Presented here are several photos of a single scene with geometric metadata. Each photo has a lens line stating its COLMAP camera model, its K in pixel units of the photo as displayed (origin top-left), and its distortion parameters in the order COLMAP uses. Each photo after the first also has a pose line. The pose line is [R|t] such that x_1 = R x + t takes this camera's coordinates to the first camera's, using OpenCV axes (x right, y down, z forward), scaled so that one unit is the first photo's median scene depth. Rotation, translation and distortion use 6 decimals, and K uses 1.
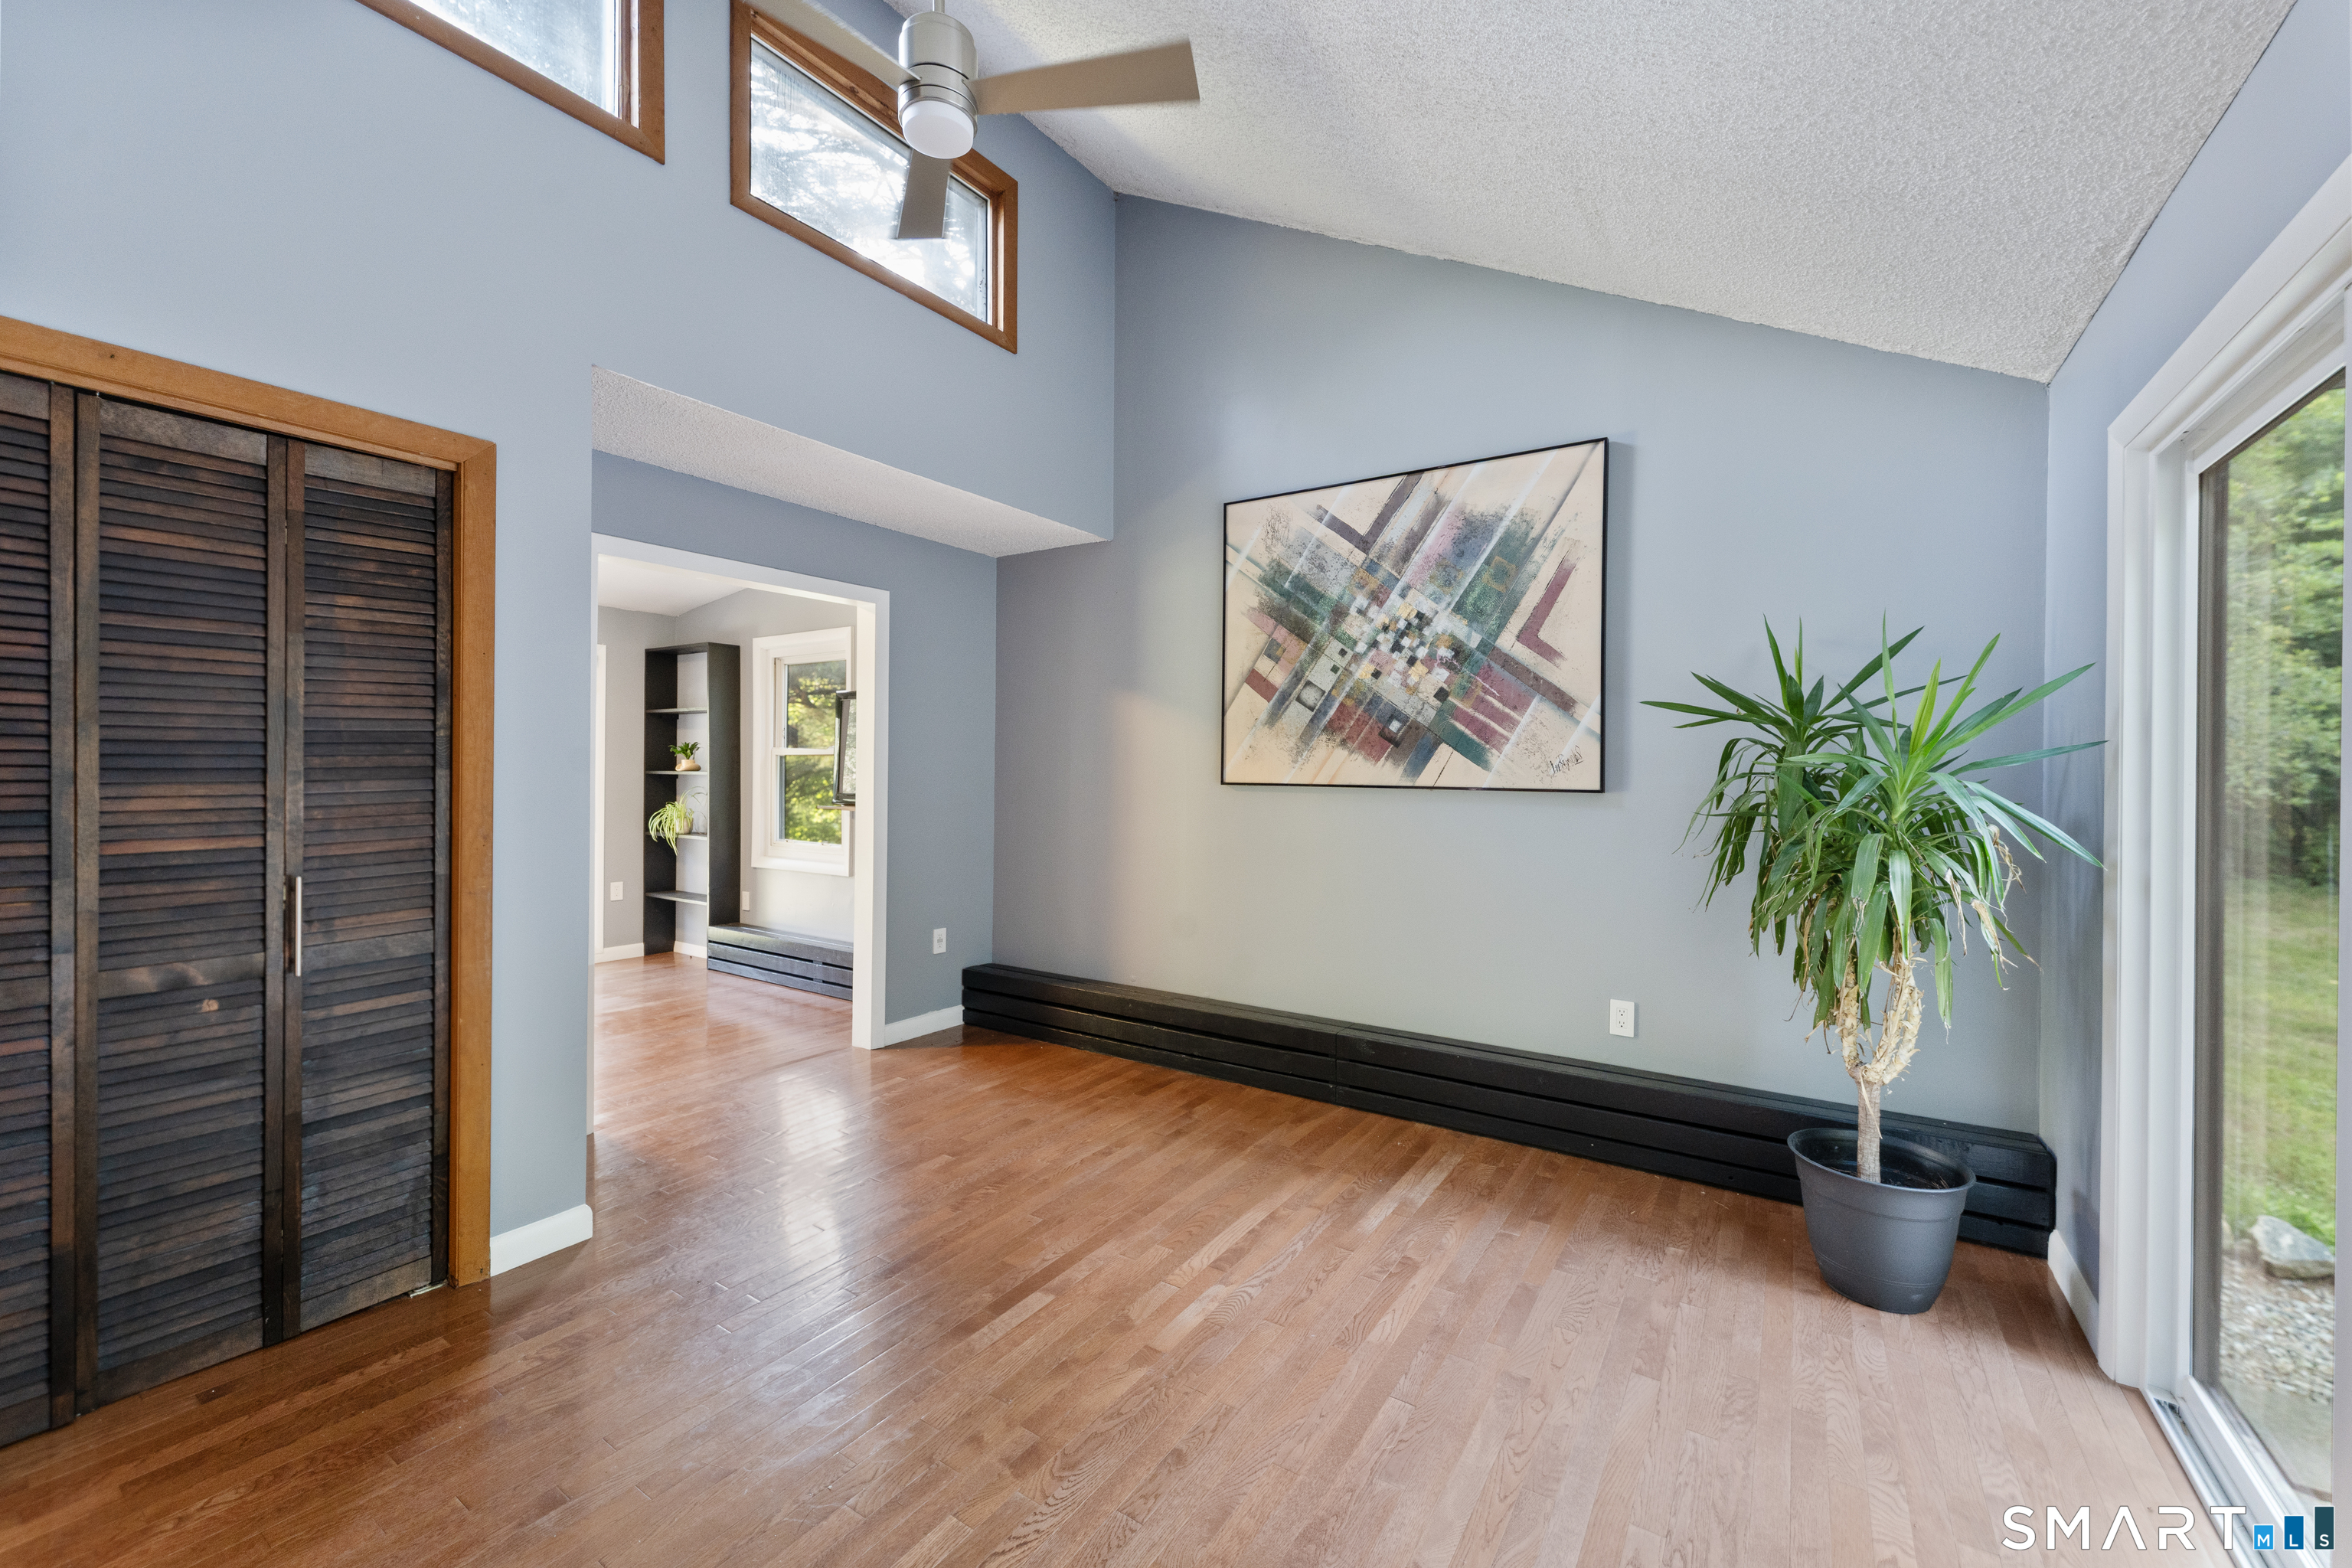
lens RADIAL K [[953.4, 0, 1173.5], [0, 953.4, 770.4], [0, 0, 1]] dist [-0.001407, -0.000404]
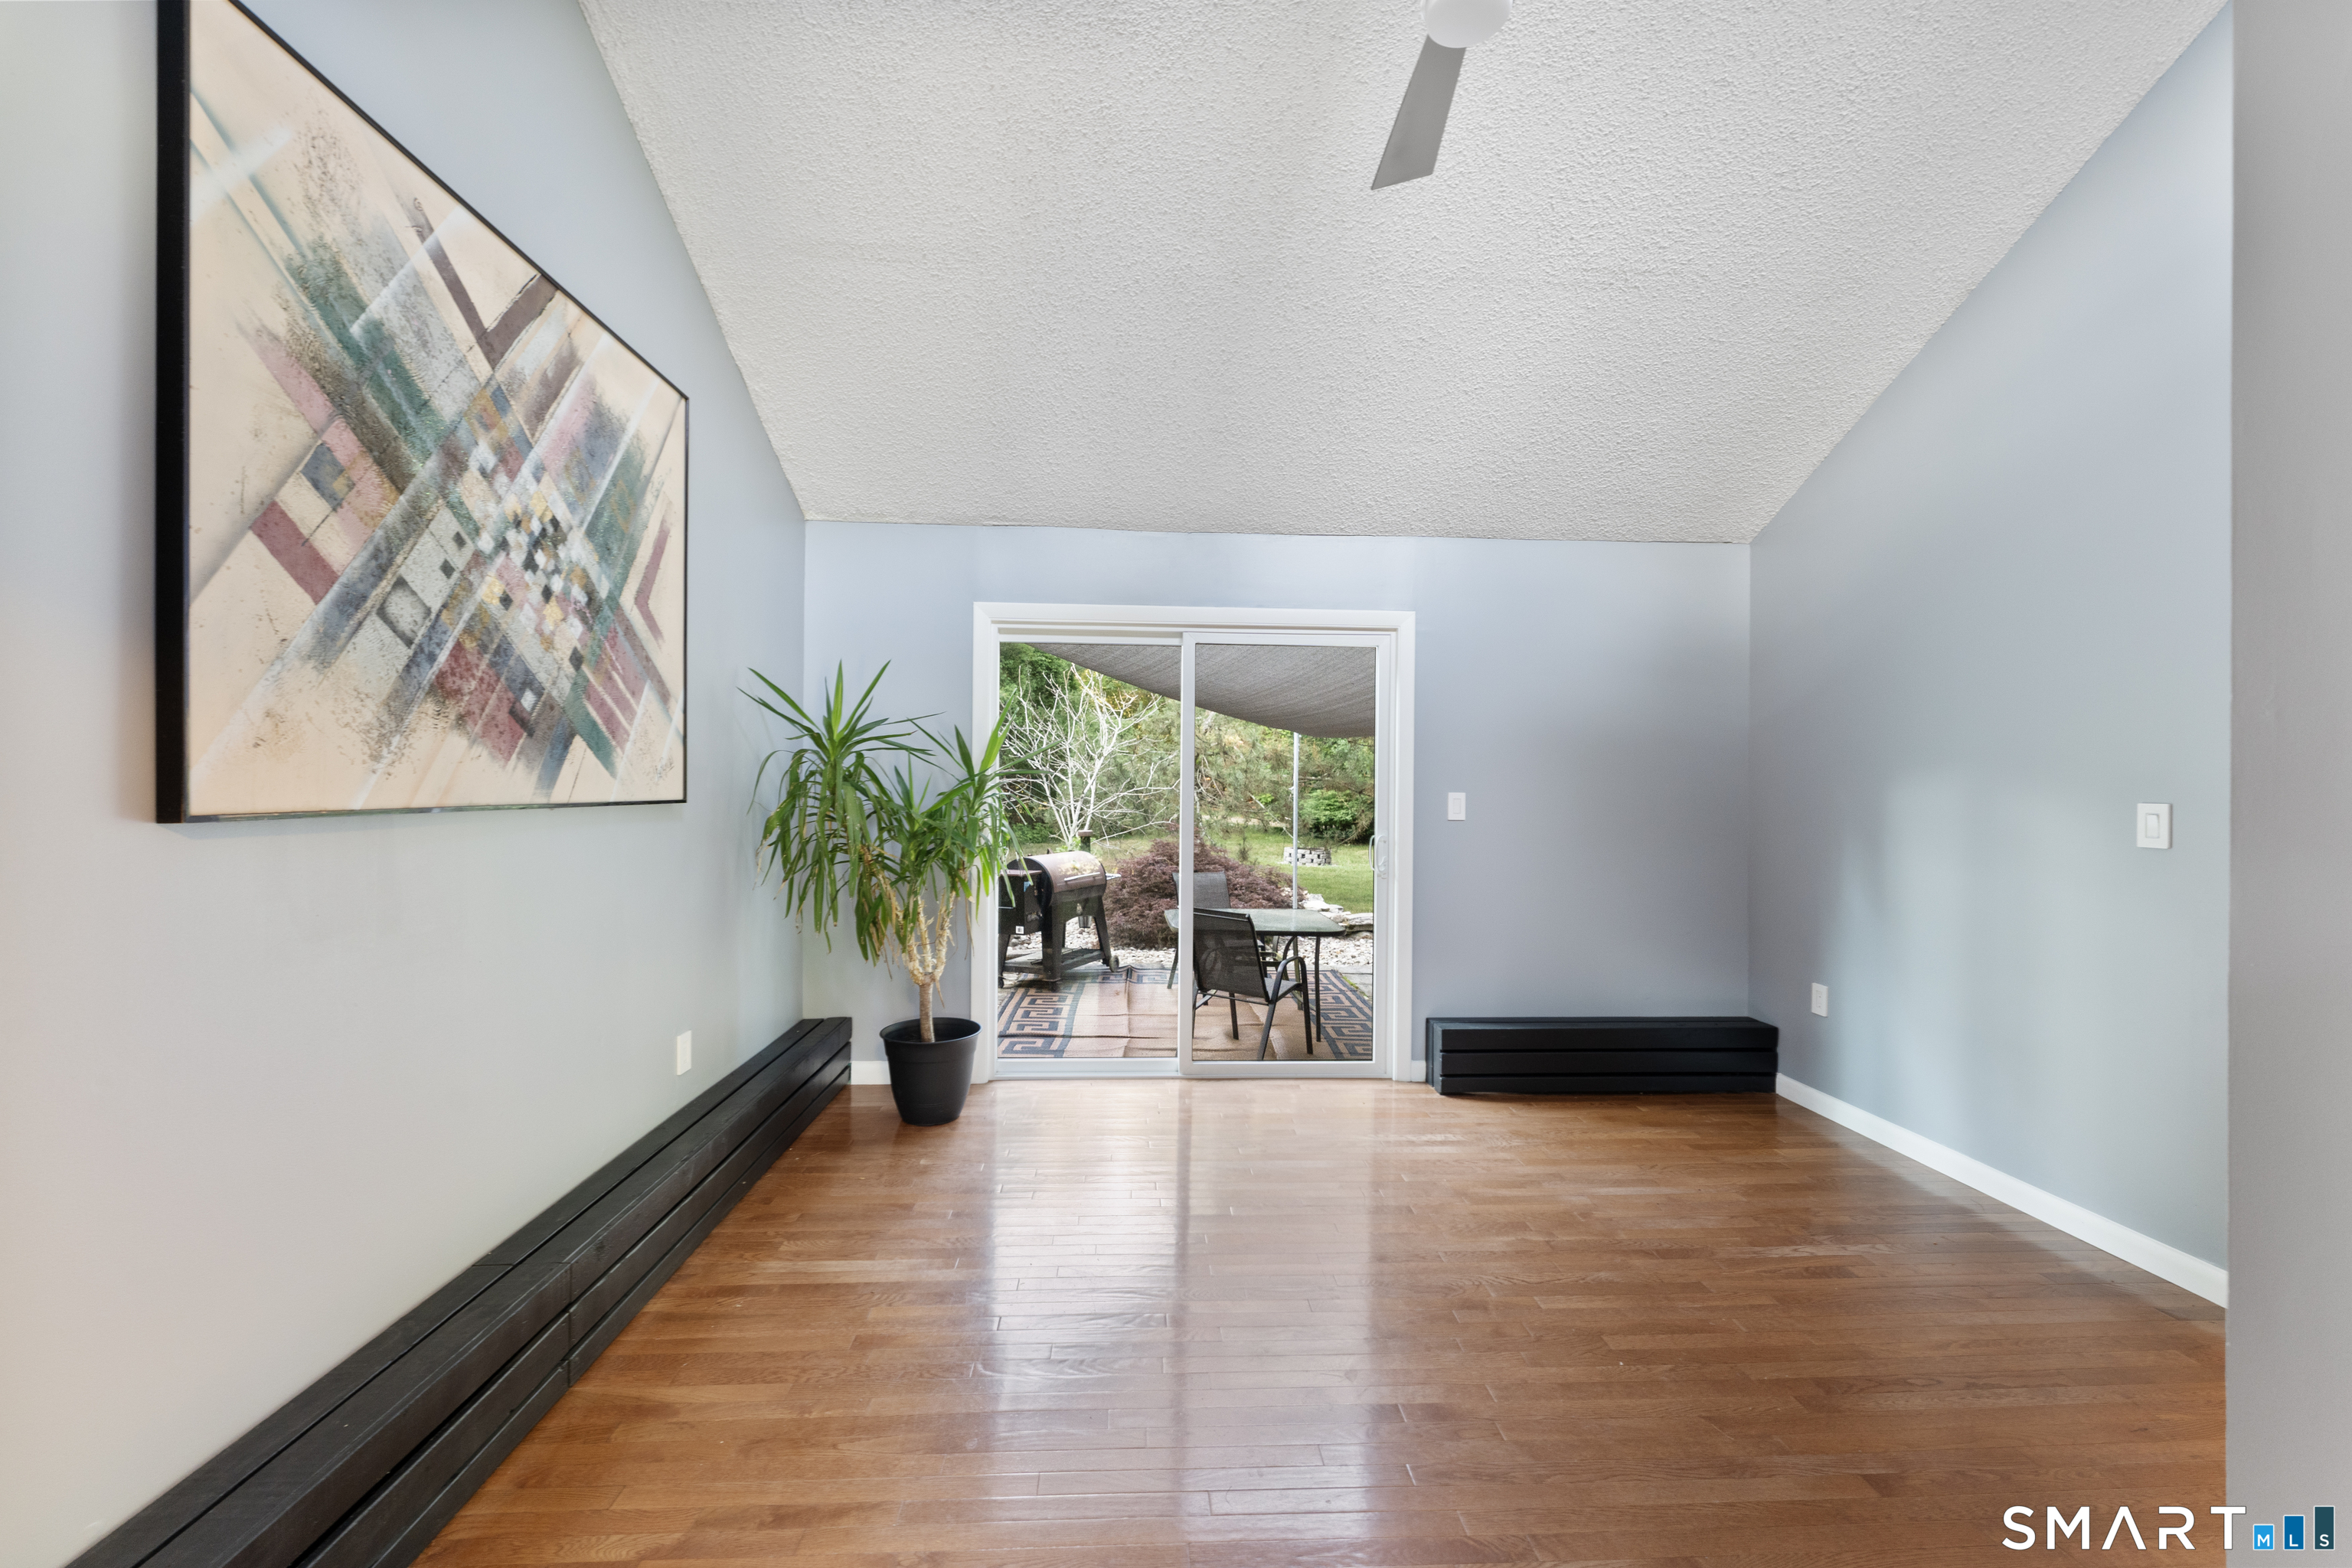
lens RADIAL K [[953.4, 0, 1170.5], [0, 953.4, 786.0], [0, 0, 1]] dist [-0.001407, -0.000404]
pose [[-0.602060, -0.014098, 0.798326, -0.457165], [-0.009461, 0.999900, 0.010523, -0.004489], [-0.798395, -0.001217, -0.602133, 1.033924]]
